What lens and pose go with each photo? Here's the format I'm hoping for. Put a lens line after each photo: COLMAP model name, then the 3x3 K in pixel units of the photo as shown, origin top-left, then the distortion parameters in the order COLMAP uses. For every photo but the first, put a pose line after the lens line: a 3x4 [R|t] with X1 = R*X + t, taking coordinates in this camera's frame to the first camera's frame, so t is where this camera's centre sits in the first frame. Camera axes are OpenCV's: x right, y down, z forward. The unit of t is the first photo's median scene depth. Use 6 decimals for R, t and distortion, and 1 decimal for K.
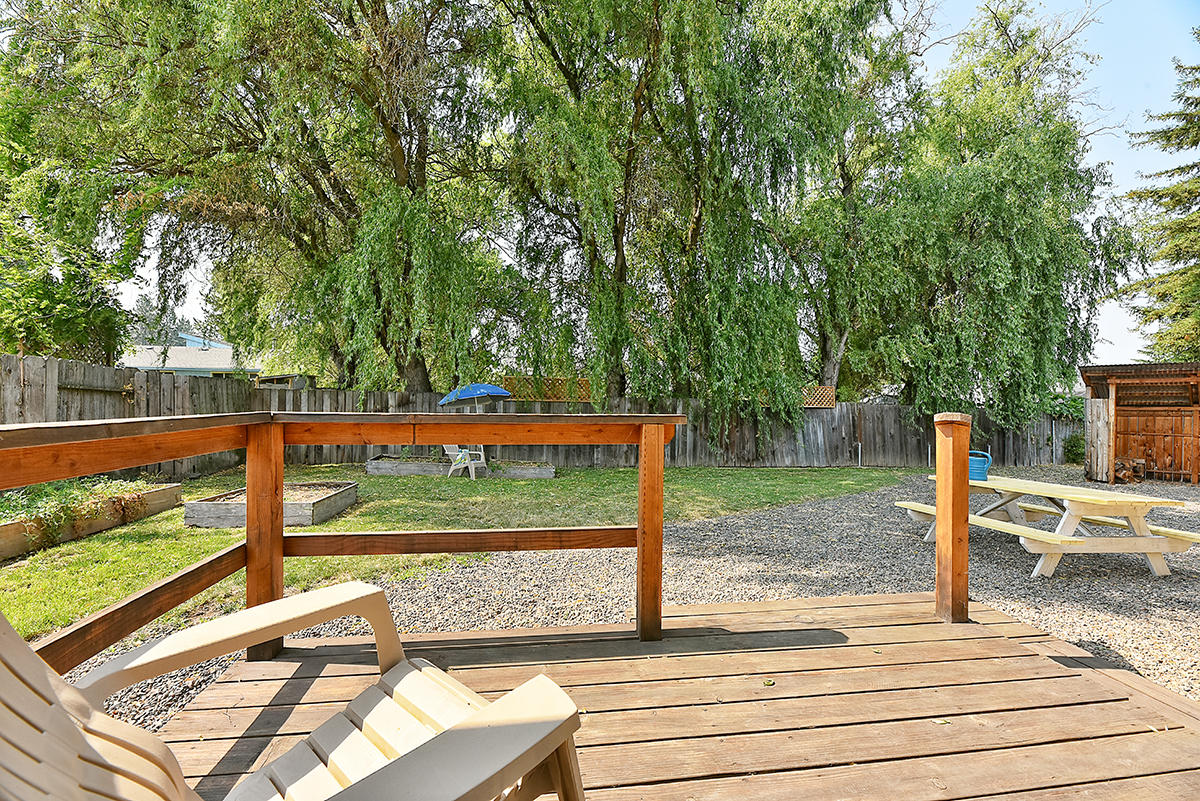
lens RADIAL K [[484.7, 0, 599.1], [0, 484.7, 405.3], [0, 0, 1]] dist [-0.004234, -0.001500]
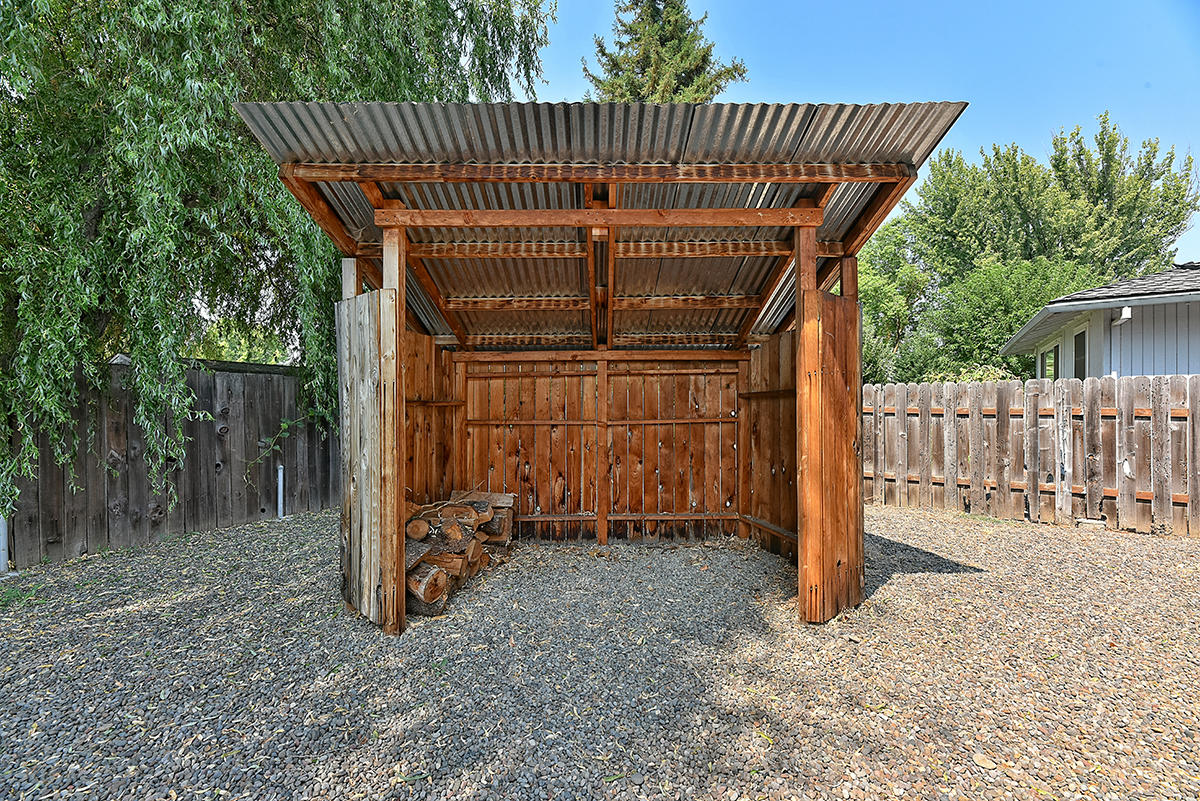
lens RADIAL K [[484.7, 0, 599.9], [0, 484.7, 401.5], [0, 0, 1]] dist [-0.004234, -0.001500]
pose [[0.622238, -0.010308, 0.782761, 0.893411], [0.011664, 0.999924, 0.003897, 0.042337], [-0.782742, 0.006705, 0.622311, 0.723483]]
